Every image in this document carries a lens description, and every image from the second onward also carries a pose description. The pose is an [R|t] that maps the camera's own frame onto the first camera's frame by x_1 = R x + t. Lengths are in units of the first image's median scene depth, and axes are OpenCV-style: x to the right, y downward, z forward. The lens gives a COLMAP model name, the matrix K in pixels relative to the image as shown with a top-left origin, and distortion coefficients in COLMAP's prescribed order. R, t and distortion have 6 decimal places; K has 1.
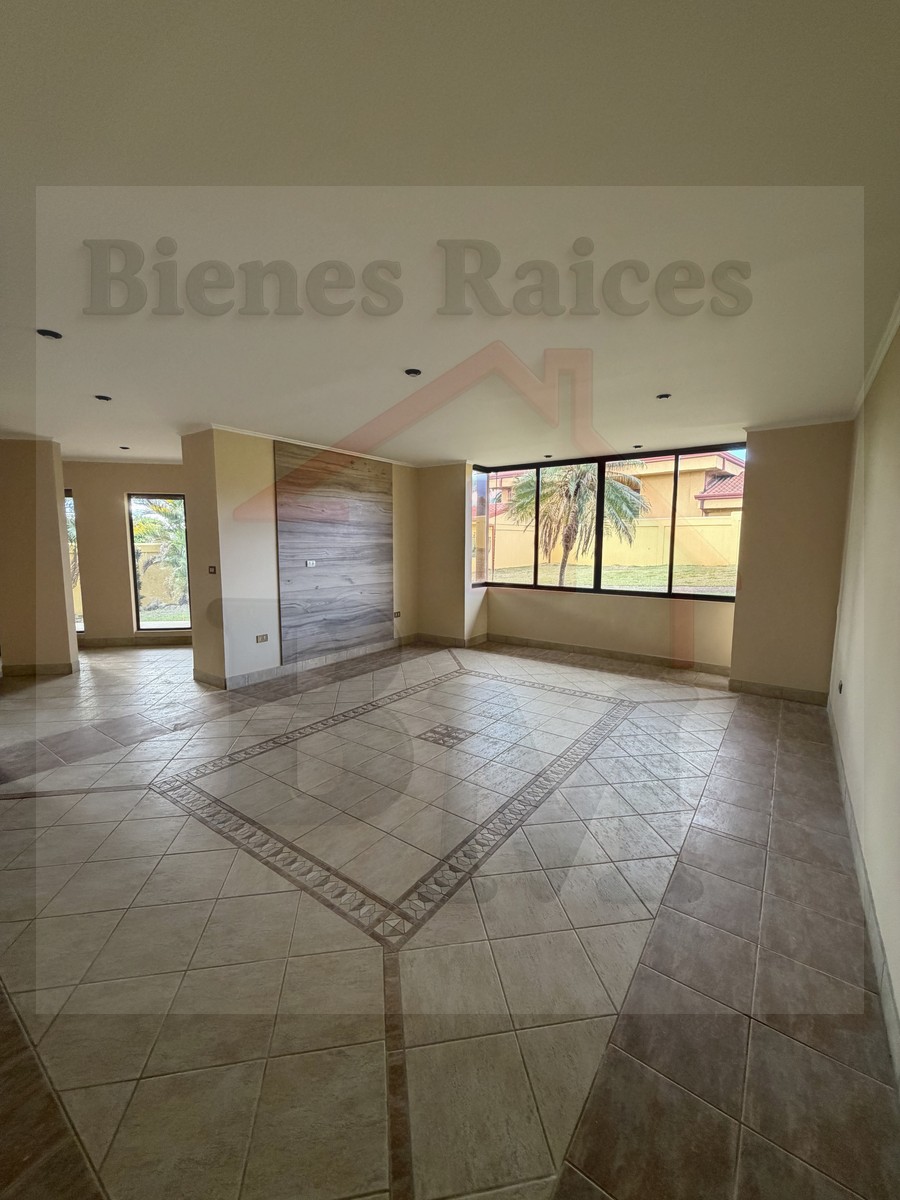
lens RADIAL K [[479.4, 0, 450.5], [0, 479.4, 588.3], [0, 0, 1]] dist [0.002718, 0.000372]
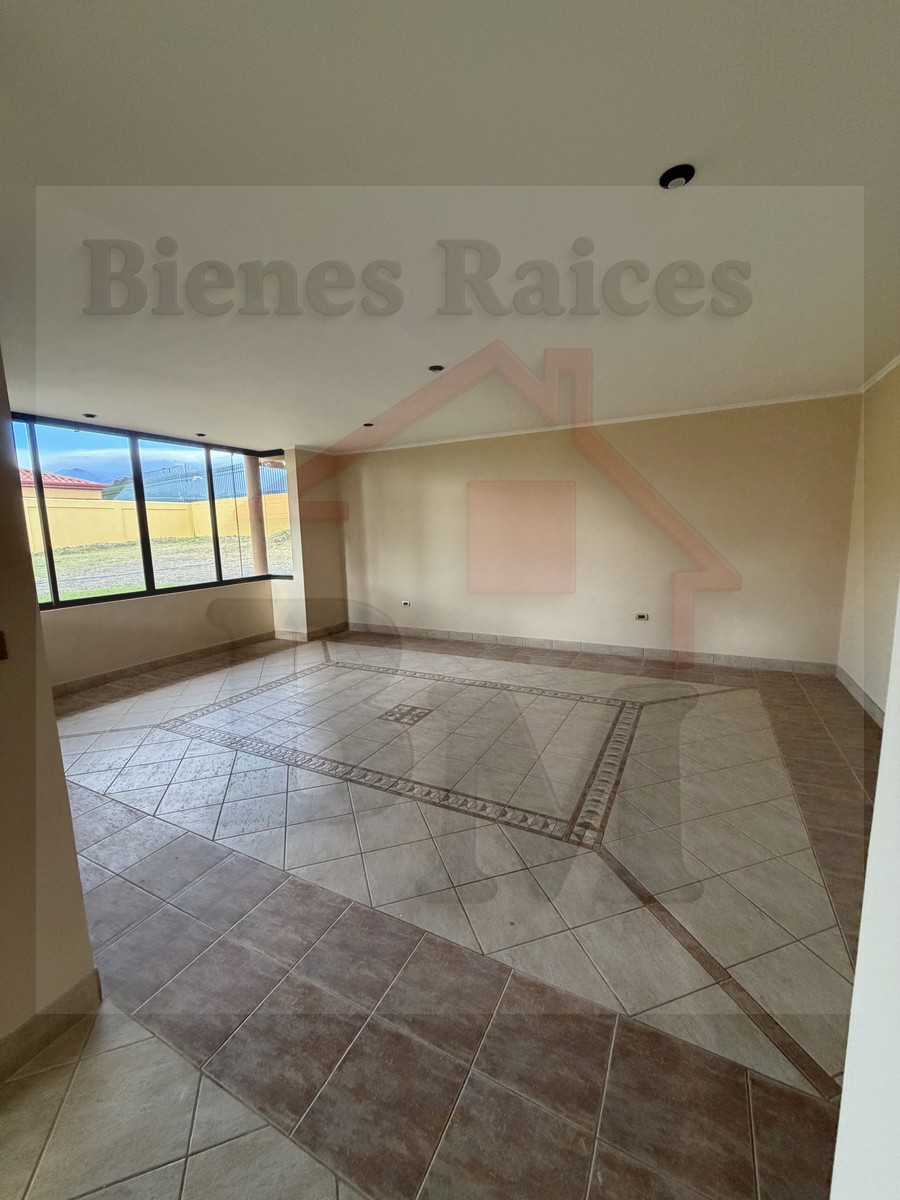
lens RADIAL K [[479.4, 0, 449.6], [0, 479.4, 609.8], [0, 0, 1]] dist [0.002718, 0.000372]
pose [[-0.148100, -0.168561, 0.974502, -0.932787], [0.121762, 0.974763, 0.187111, -0.090998], [-0.981448, 0.146368, -0.123838, 0.934909]]
